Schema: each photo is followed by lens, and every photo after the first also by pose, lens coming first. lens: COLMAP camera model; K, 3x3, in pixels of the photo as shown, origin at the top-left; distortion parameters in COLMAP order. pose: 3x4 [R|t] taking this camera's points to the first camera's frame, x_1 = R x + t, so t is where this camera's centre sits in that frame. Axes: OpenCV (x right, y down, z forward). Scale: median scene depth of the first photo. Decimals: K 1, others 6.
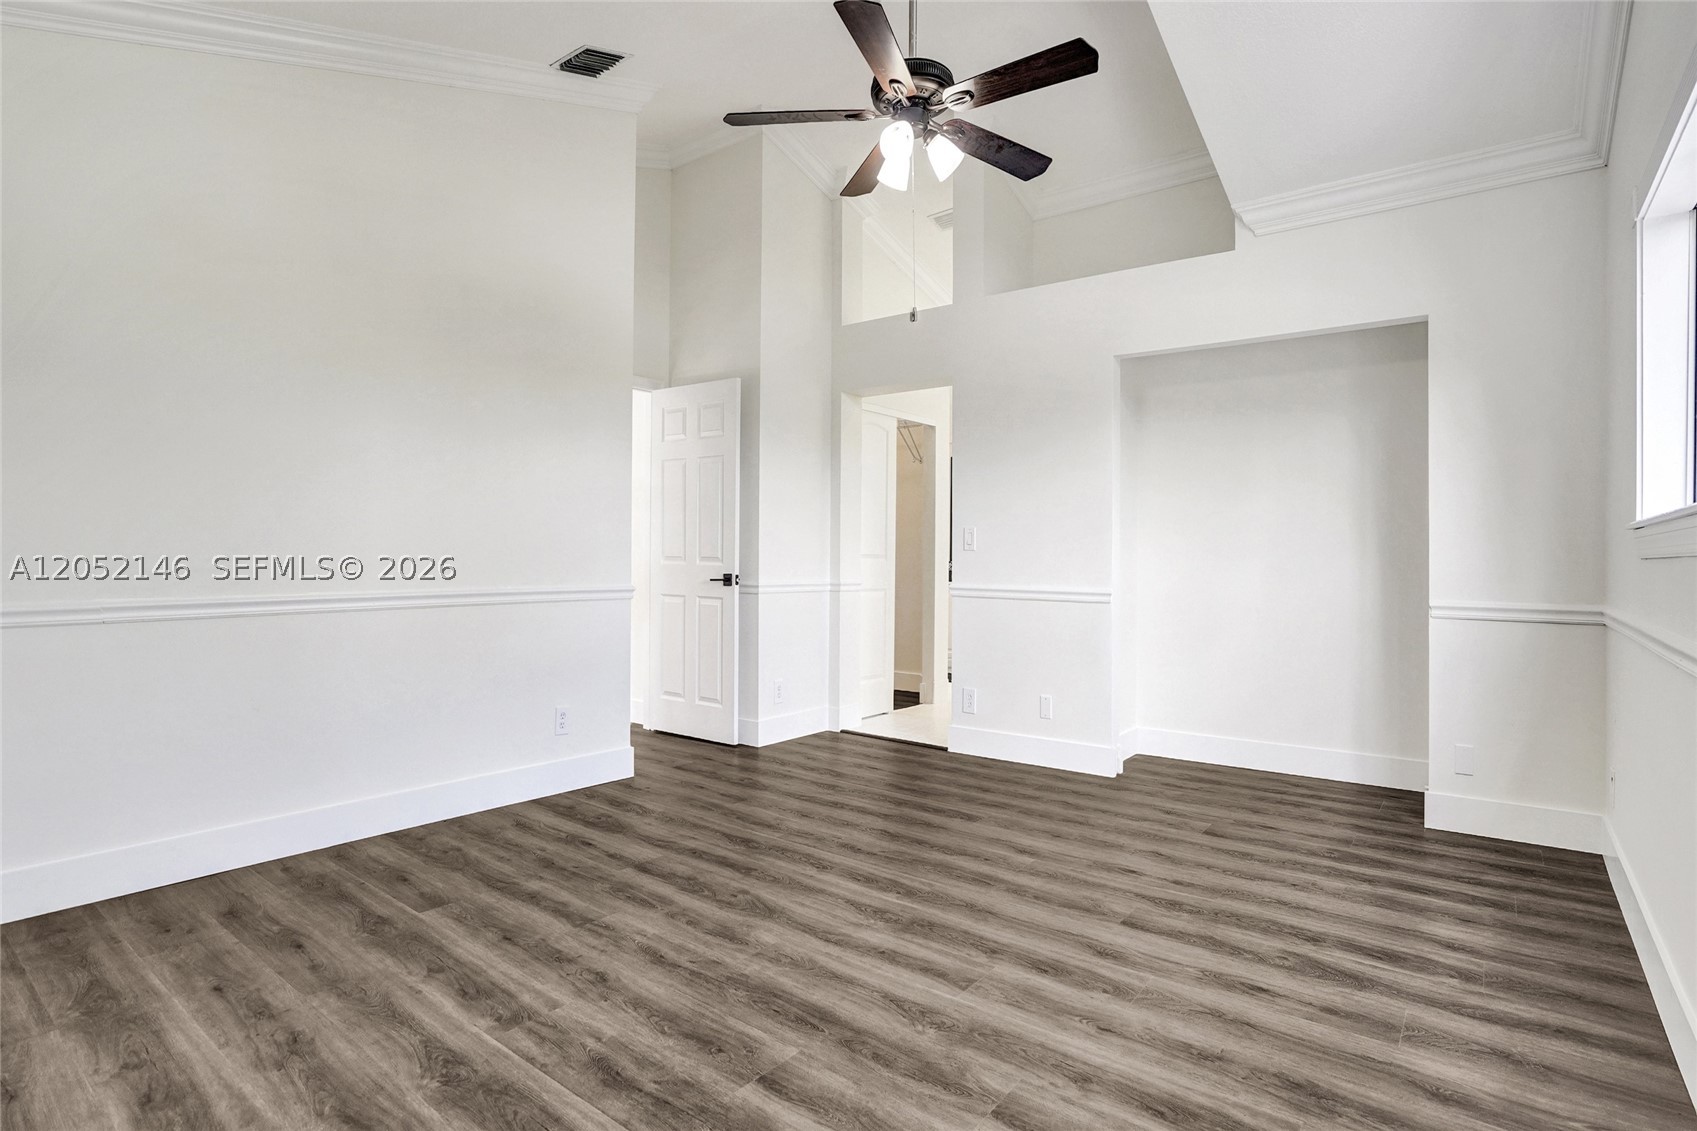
lens RADIAL K [[830.4, 0, 840.7], [0, 830.4, 563.9], [0, 0, 1]] dist [-0.077121, 0.035072]
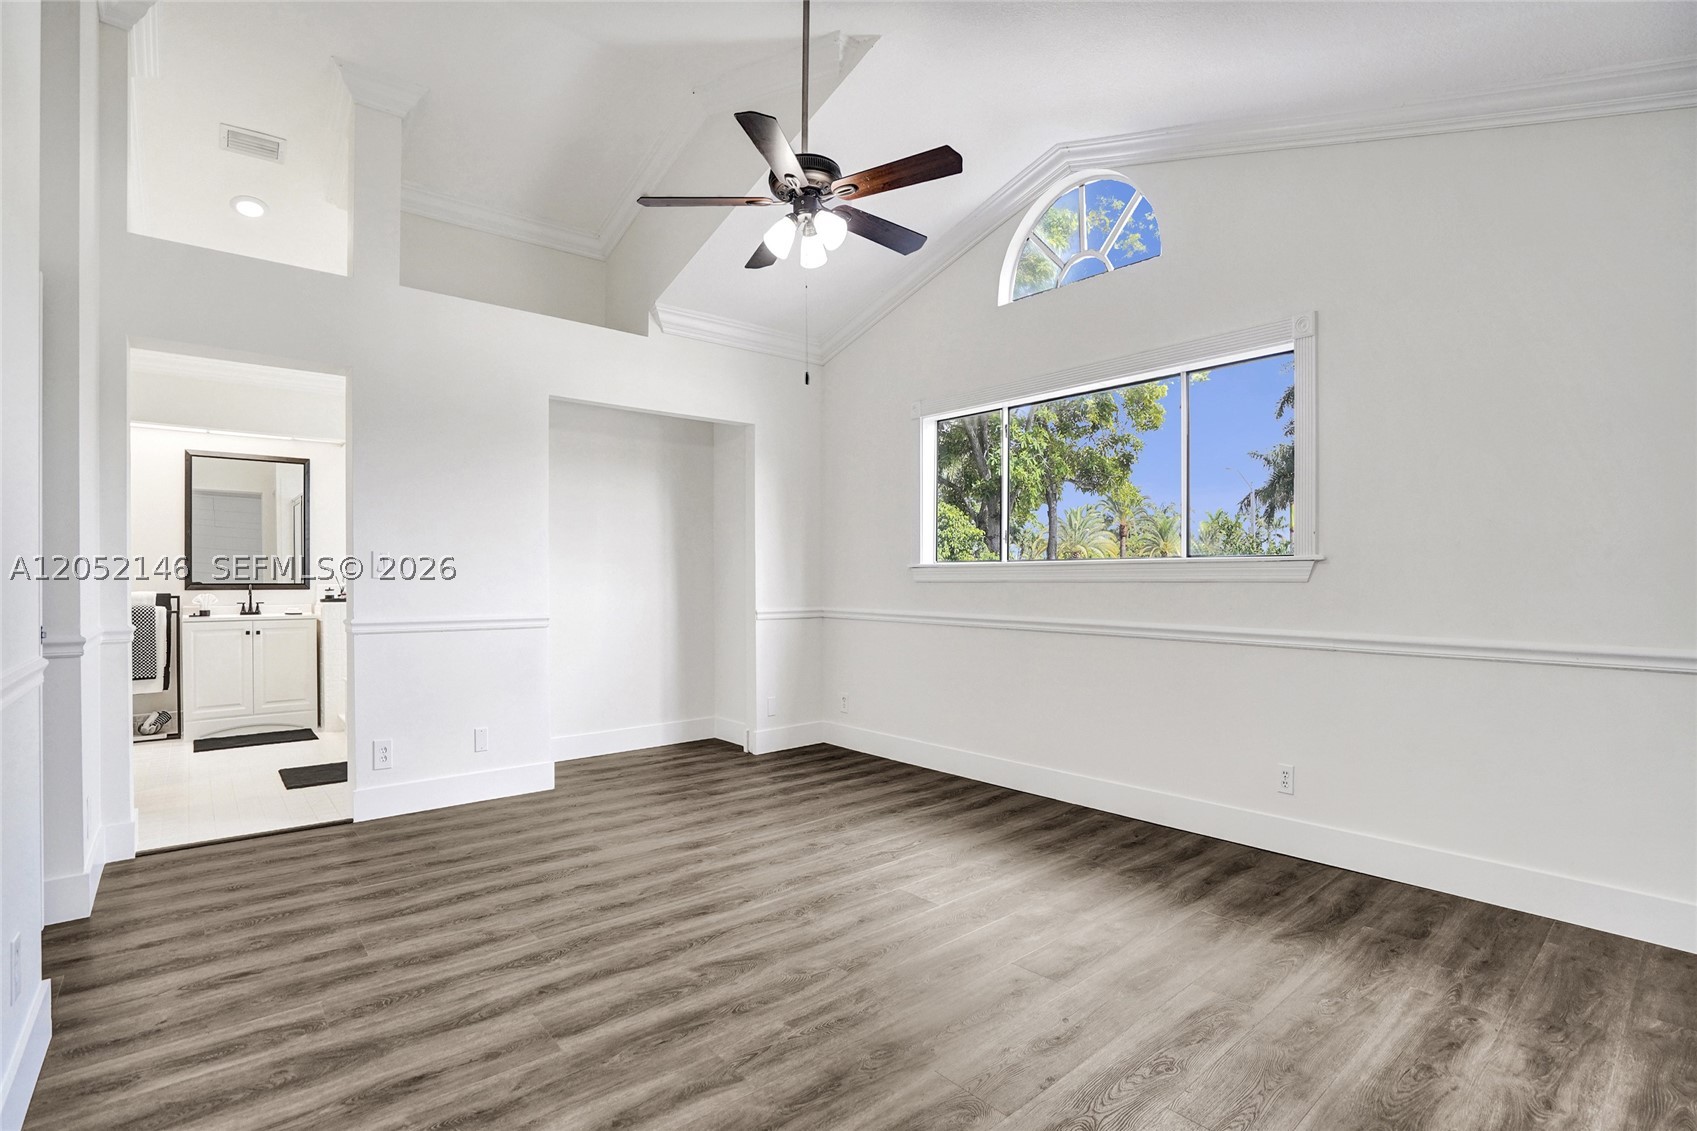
lens RADIAL K [[784.8, 0, 814.5], [0, 784.8, 587.0], [0, 0, 1]] dist [-0.040071, 0.017596]
pose [[0.235669, -0.020017, 0.971627, -0.745941], [0.010213, 0.999784, 0.018120, -0.024156], [-0.971780, 0.005652, 0.235822, 0.556283]]
